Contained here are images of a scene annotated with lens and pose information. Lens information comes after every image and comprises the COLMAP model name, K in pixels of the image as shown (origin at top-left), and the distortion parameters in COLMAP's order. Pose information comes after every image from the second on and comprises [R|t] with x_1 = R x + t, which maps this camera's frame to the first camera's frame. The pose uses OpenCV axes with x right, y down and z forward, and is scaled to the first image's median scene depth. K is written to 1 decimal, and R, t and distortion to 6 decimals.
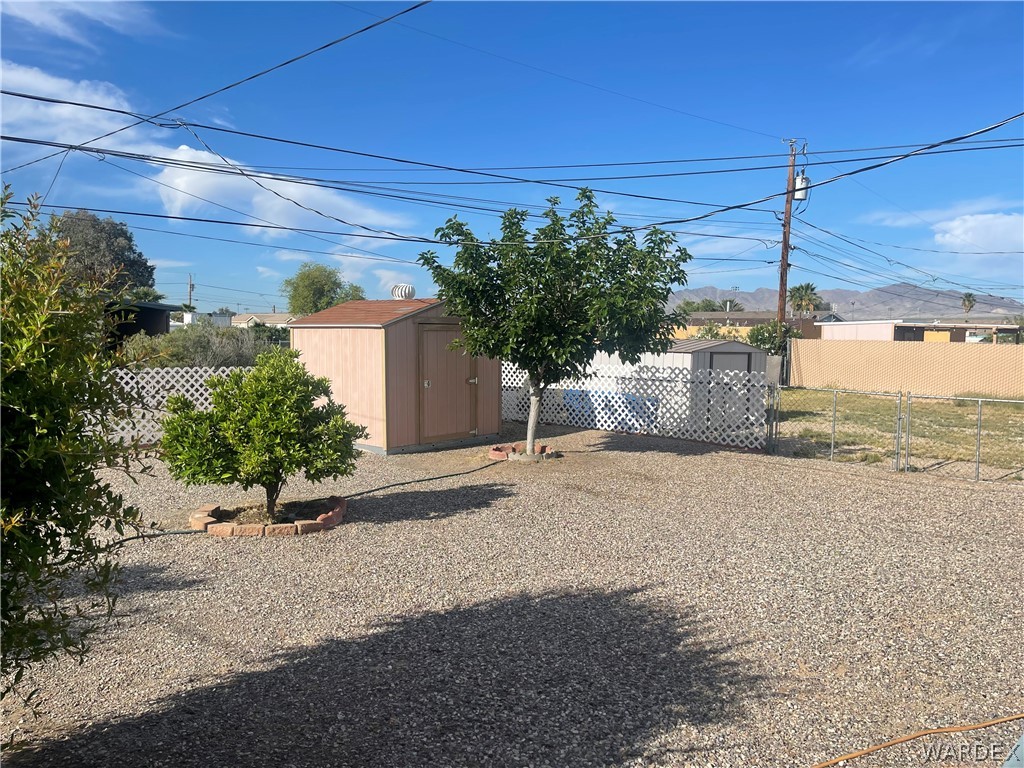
lens RADIAL K [[776.1, 0, 526.8], [0, 776.1, 386.7], [0, 0, 1]] dist [0.087270, -0.118871]
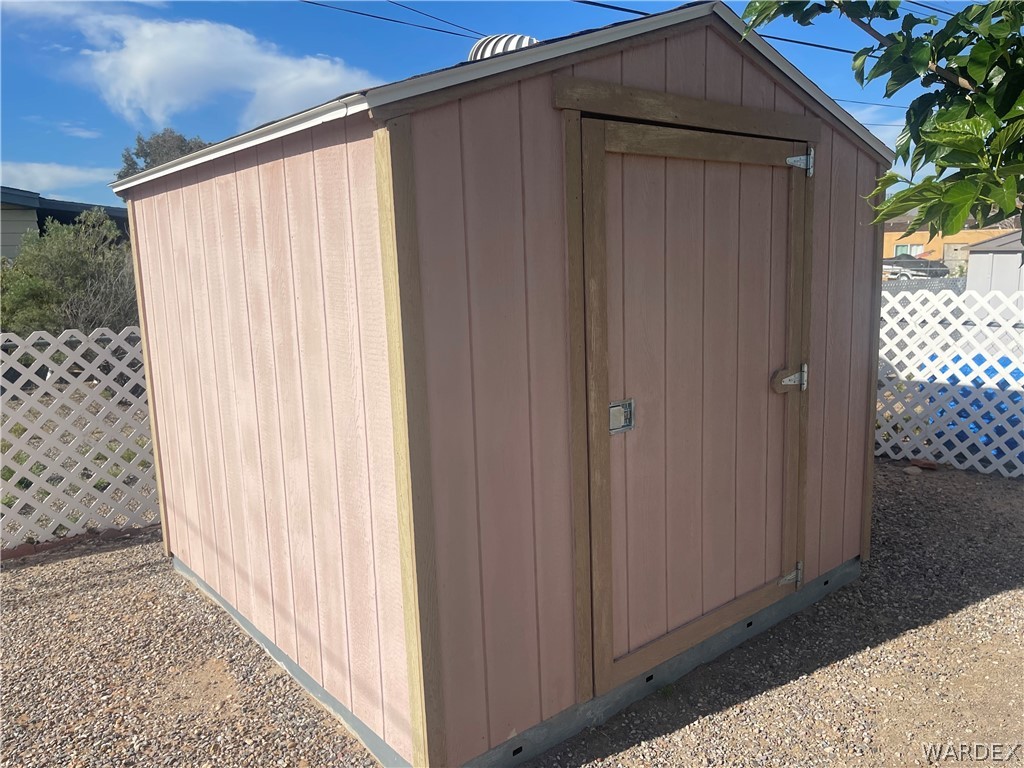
lens RADIAL K [[776.1, 0, 526.8], [0, 776.1, 386.7], [0, 0, 1]] dist [0.087270, -0.118871]
pose [[0.976567, -0.002174, -0.215201, -0.108845], [0.017519, 0.997434, 0.069420, -0.027014], [0.214498, -0.071564, 0.974099, 0.793285]]
